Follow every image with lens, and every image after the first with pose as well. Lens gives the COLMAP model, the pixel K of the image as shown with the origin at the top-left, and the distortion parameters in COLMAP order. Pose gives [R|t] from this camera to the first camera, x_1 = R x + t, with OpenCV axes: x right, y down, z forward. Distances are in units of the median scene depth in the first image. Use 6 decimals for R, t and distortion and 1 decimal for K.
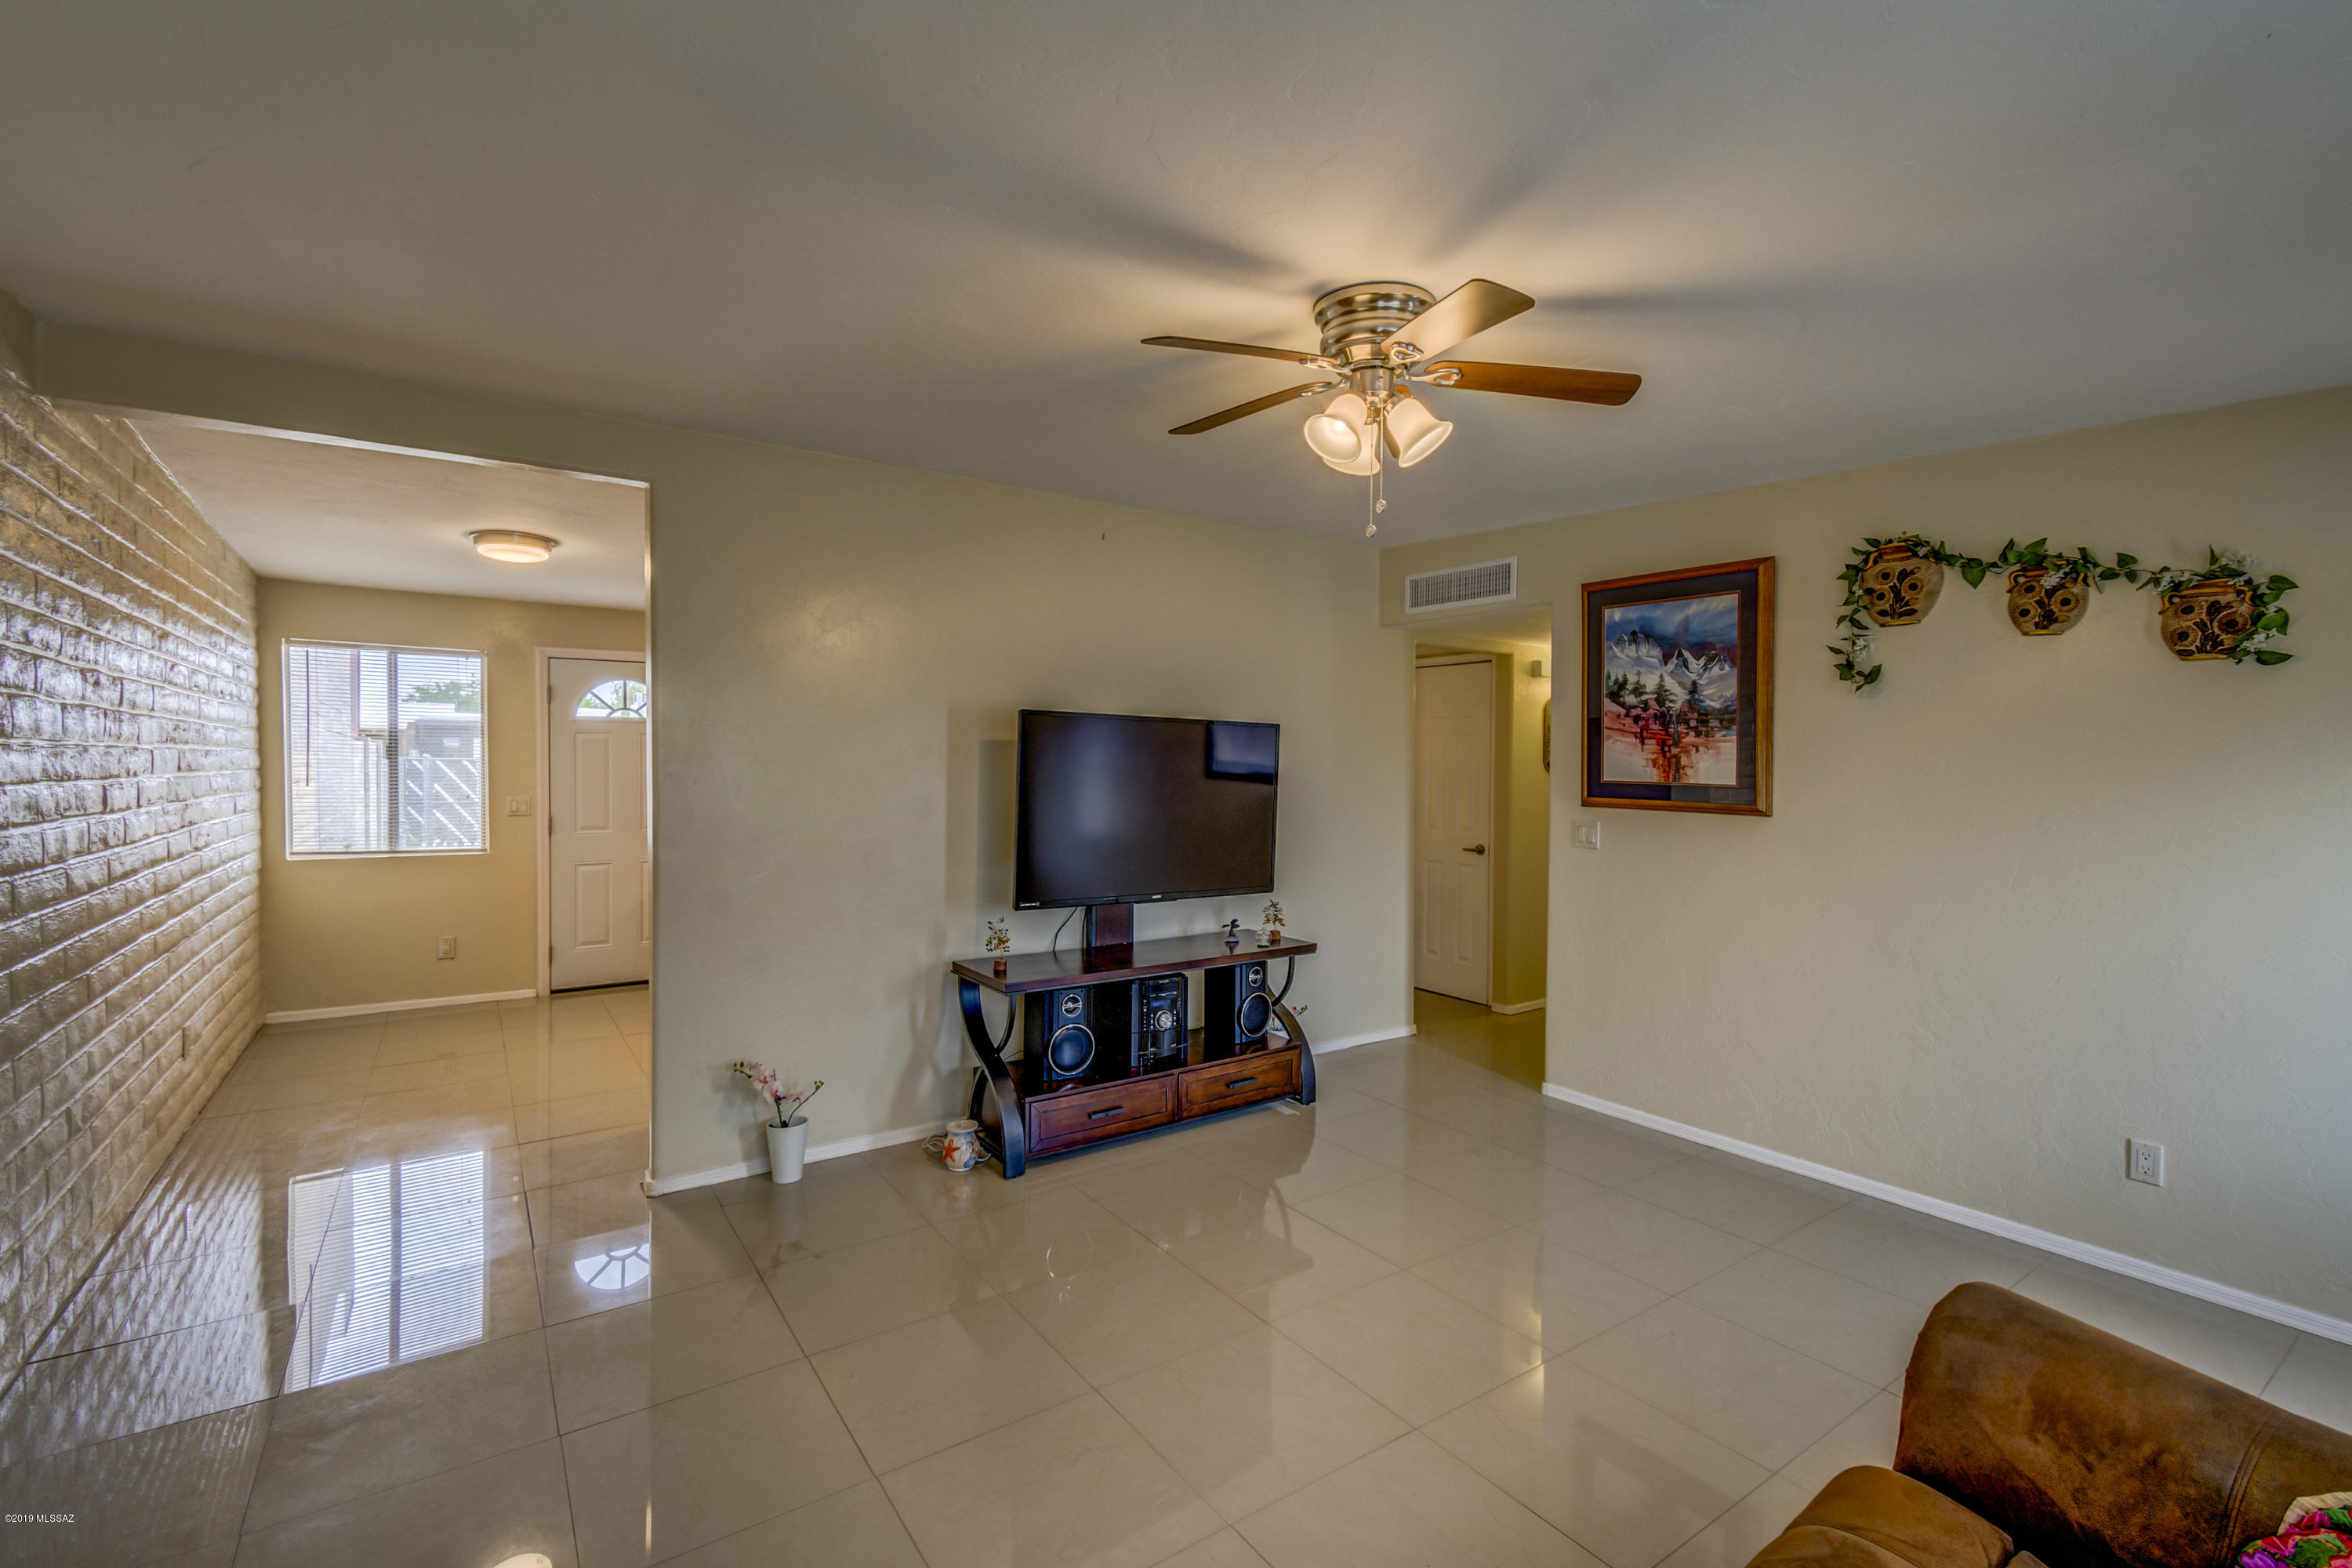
lens RADIAL K [[1036.8, 0, 1184.9], [0, 1036.8, 780.5], [0, 0, 1]] dist [0.019649, -0.007536]
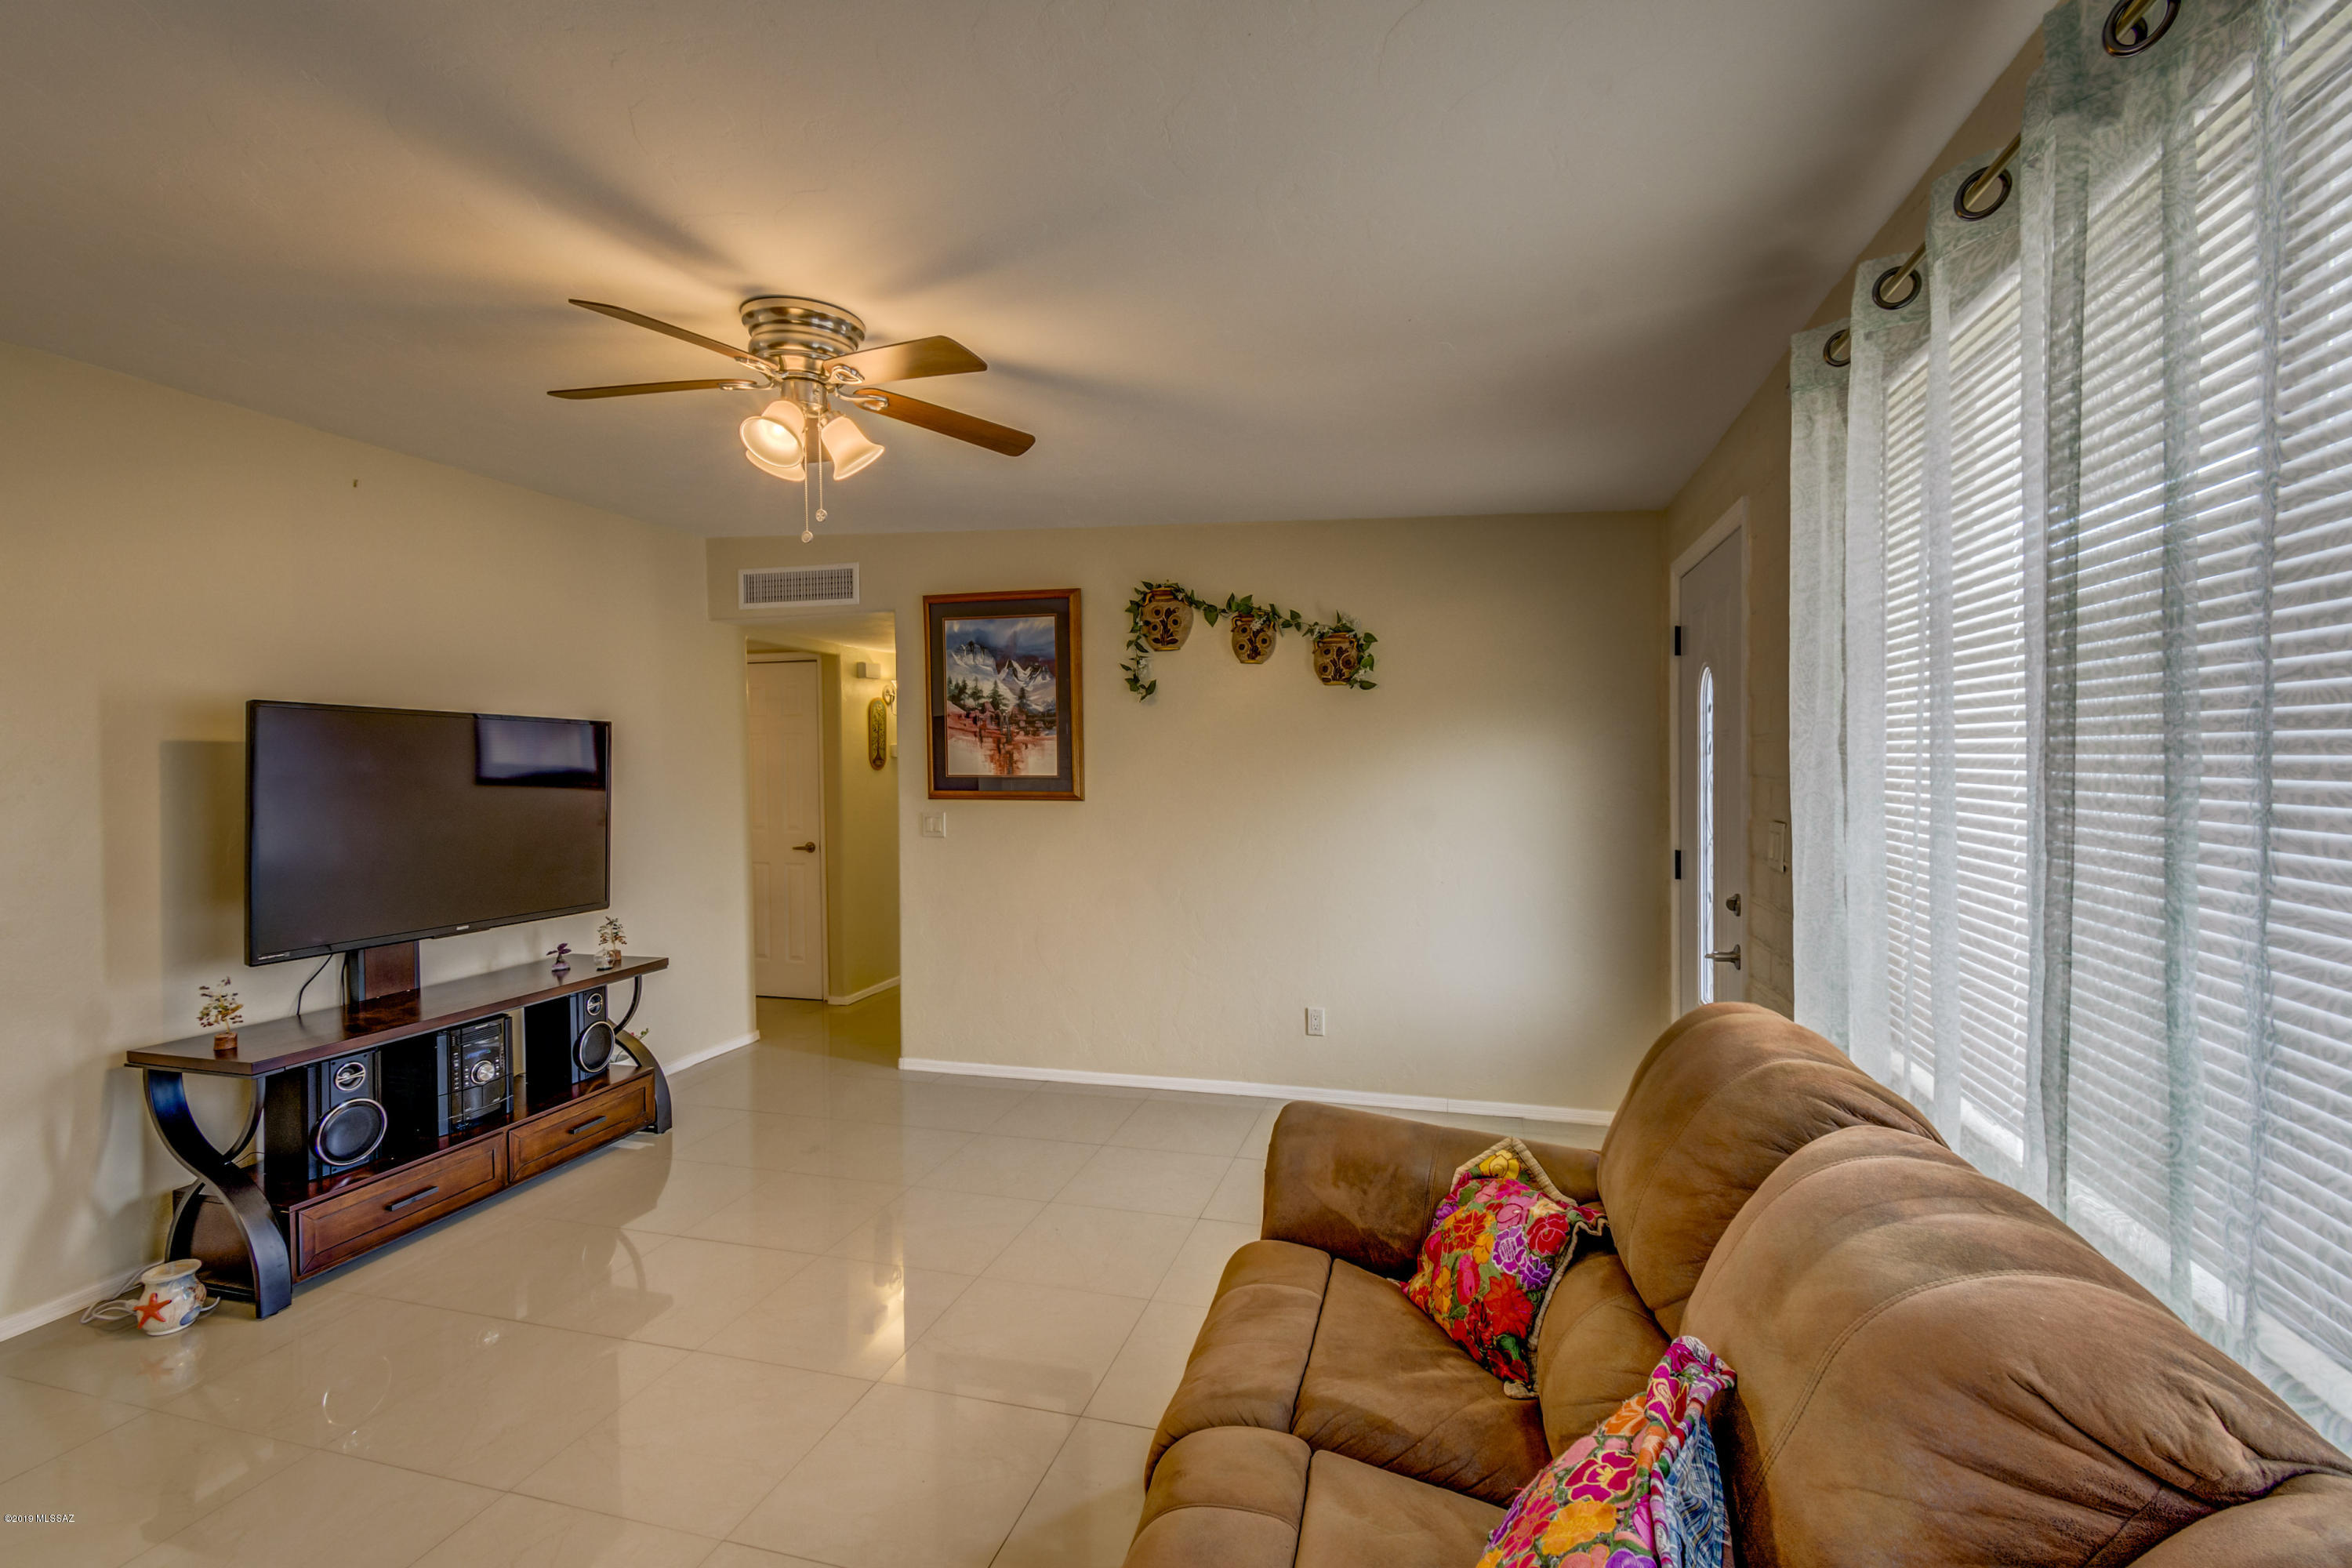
lens RADIAL K [[1036.8, 0, 1187.1], [0, 1036.8, 776.9], [0, 0, 1]] dist [0.019649, -0.007536]
pose [[0.774847, -0.026668, 0.631586, -0.111532], [0.027547, 0.999585, 0.008411, -0.000147], [-0.631549, 0.010881, 0.775260, -0.022332]]
